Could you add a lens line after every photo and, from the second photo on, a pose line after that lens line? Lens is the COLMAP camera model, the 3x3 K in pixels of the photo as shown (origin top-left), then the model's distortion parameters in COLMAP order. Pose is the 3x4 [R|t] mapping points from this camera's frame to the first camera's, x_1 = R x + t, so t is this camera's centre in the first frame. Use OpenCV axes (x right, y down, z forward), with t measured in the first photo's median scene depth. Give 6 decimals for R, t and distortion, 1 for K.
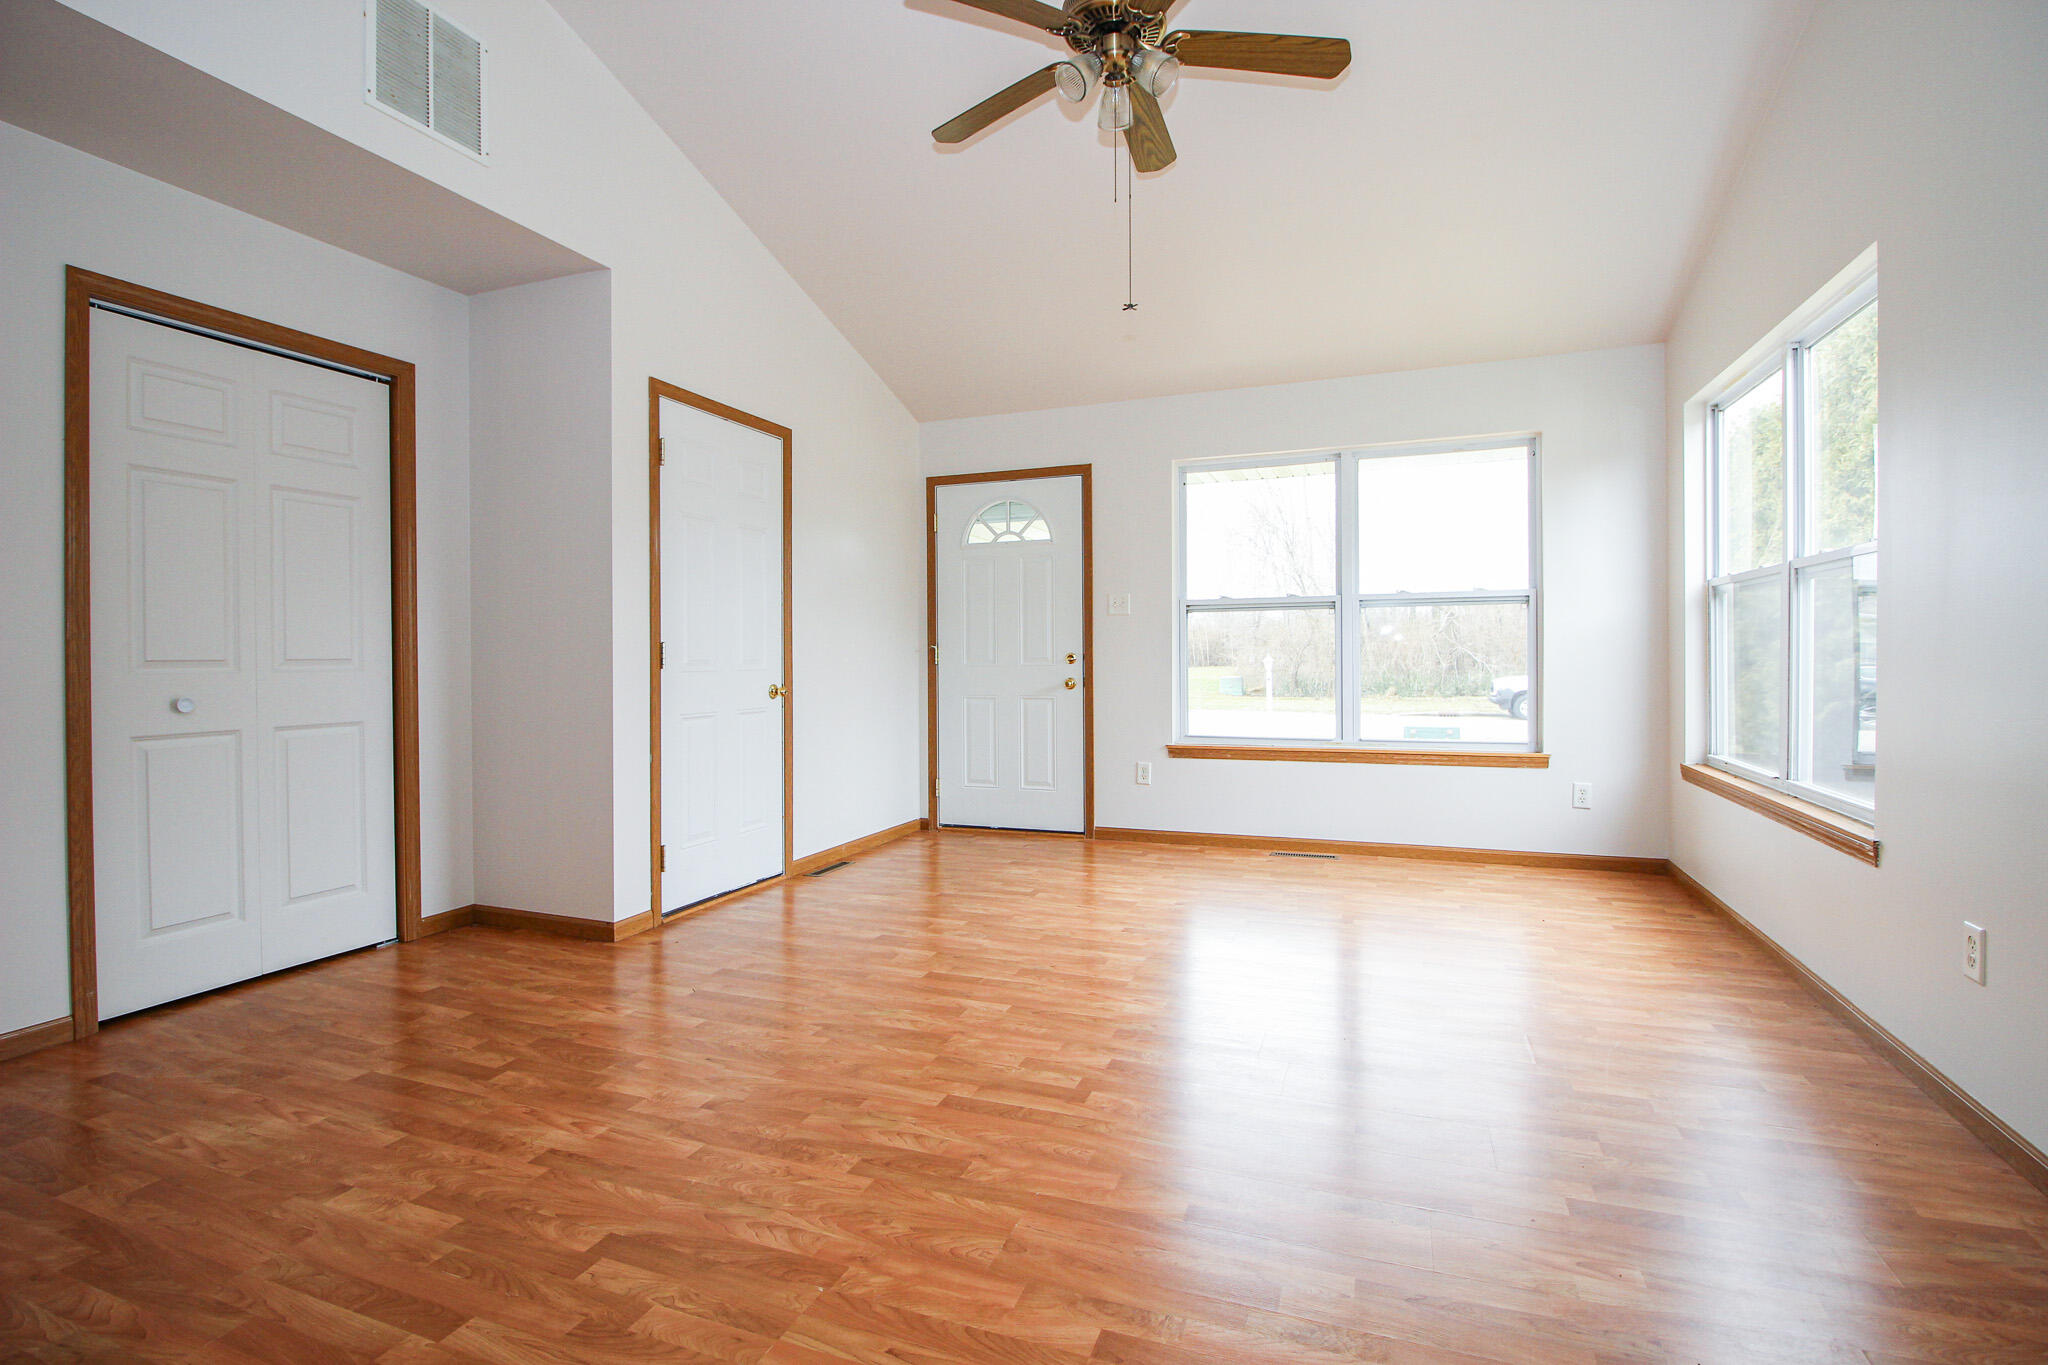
lens RADIAL K [[963.2, 0, 1019.1], [0, 963.2, 668.0], [0, 0, 1]] dist [-0.000994, -0.000517]
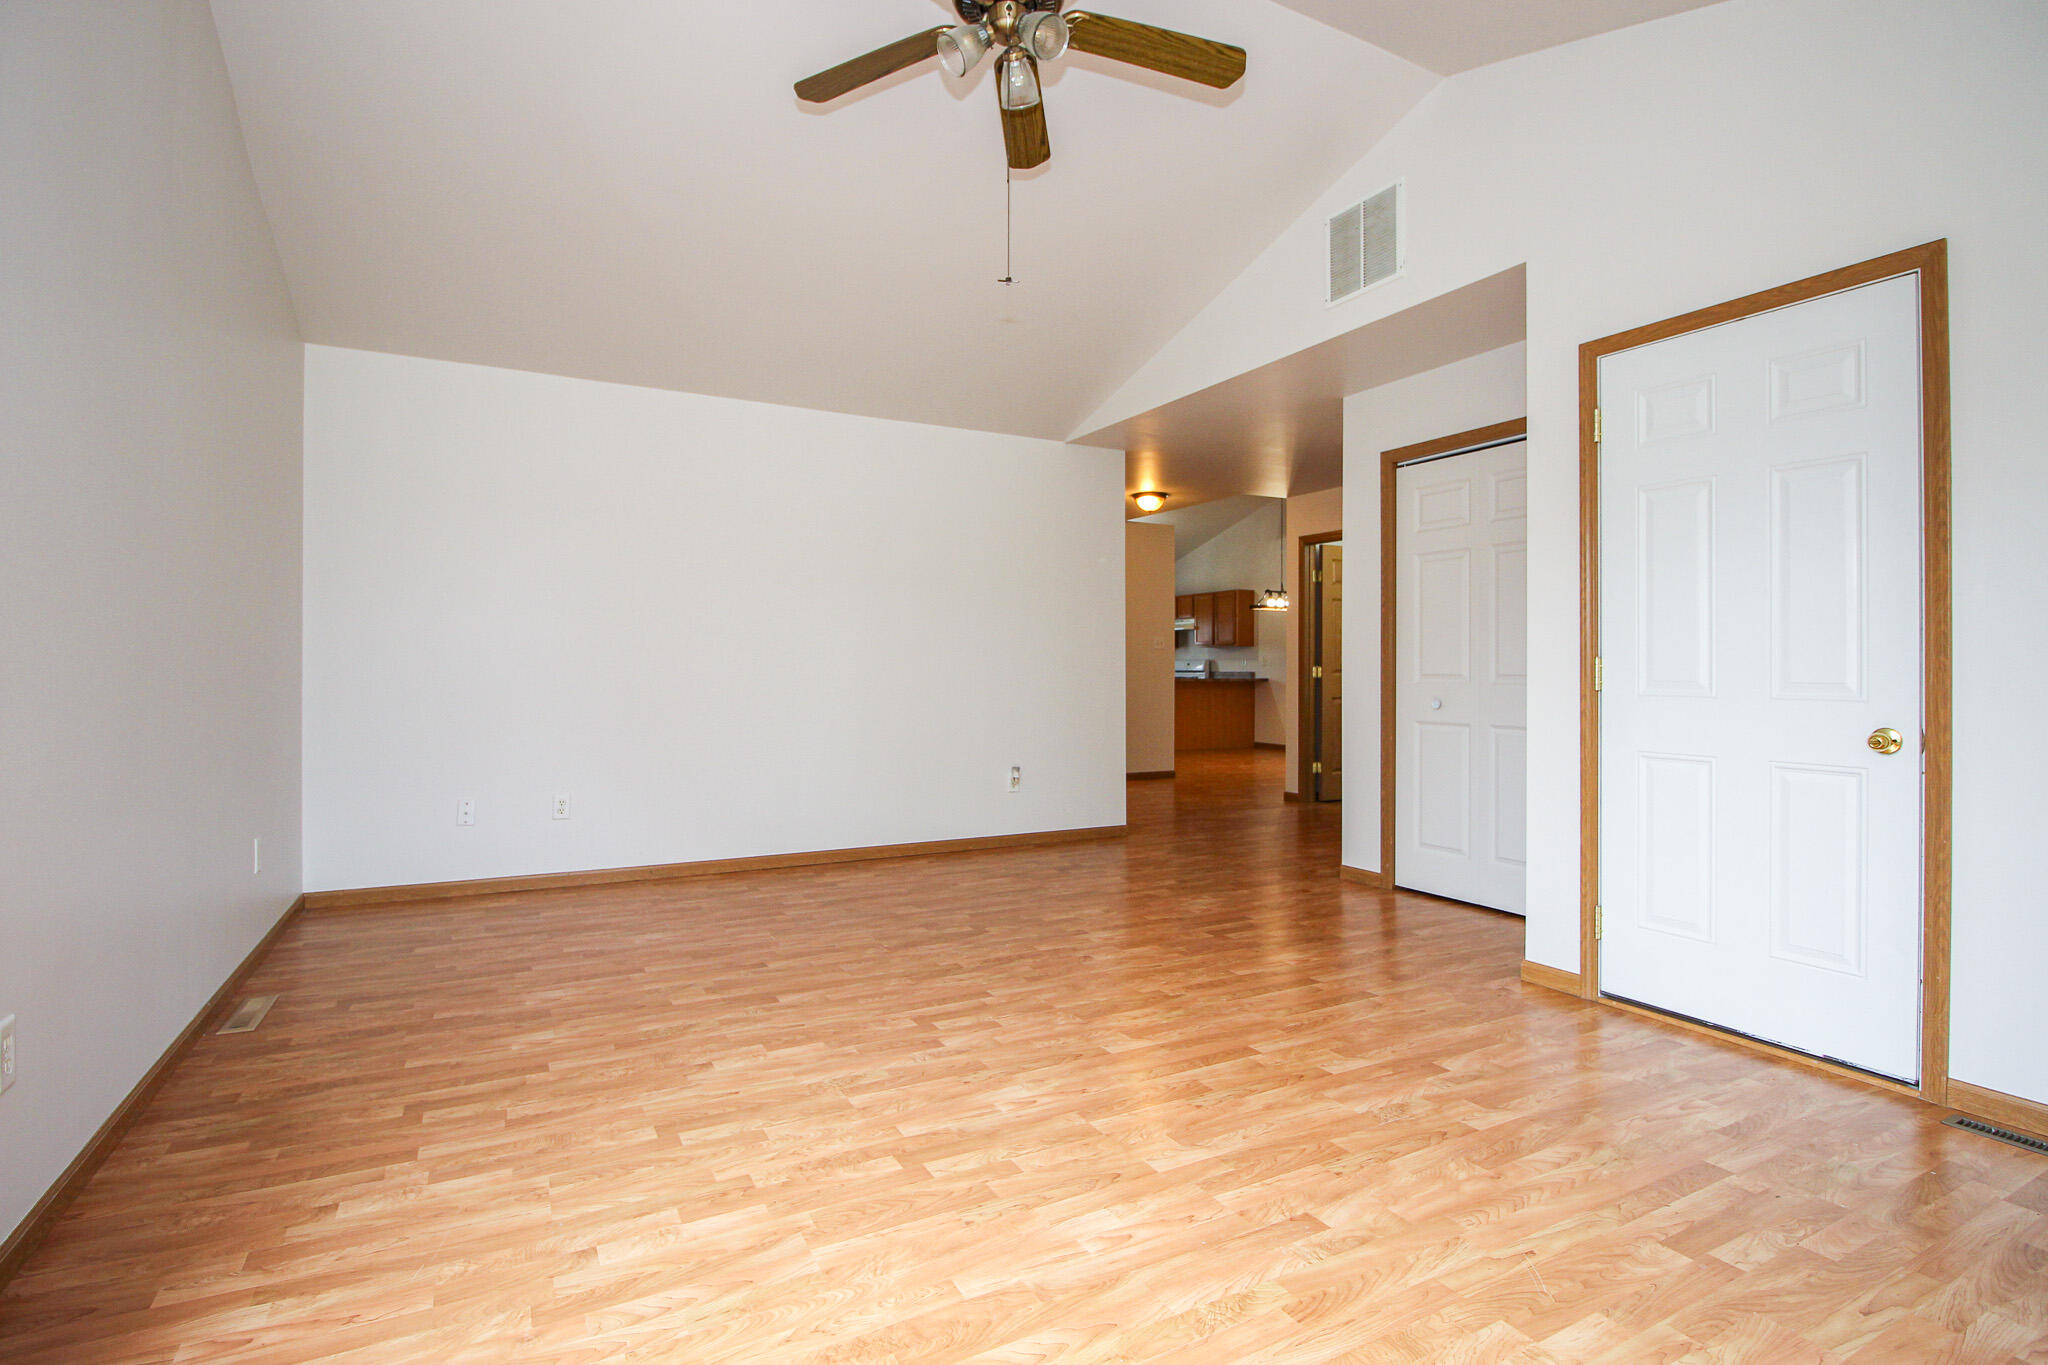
lens RADIAL K [[963.2, 0, 1019.1], [0, 963.2, 668.0], [0, 0, 1]] dist [-0.000994, -0.000517]
pose [[-0.654184, -0.000942, -0.756335, 0.804986], [-0.005258, 0.999981, 0.003303, -0.022576], [0.756317, 0.006138, -0.654176, 1.649566]]
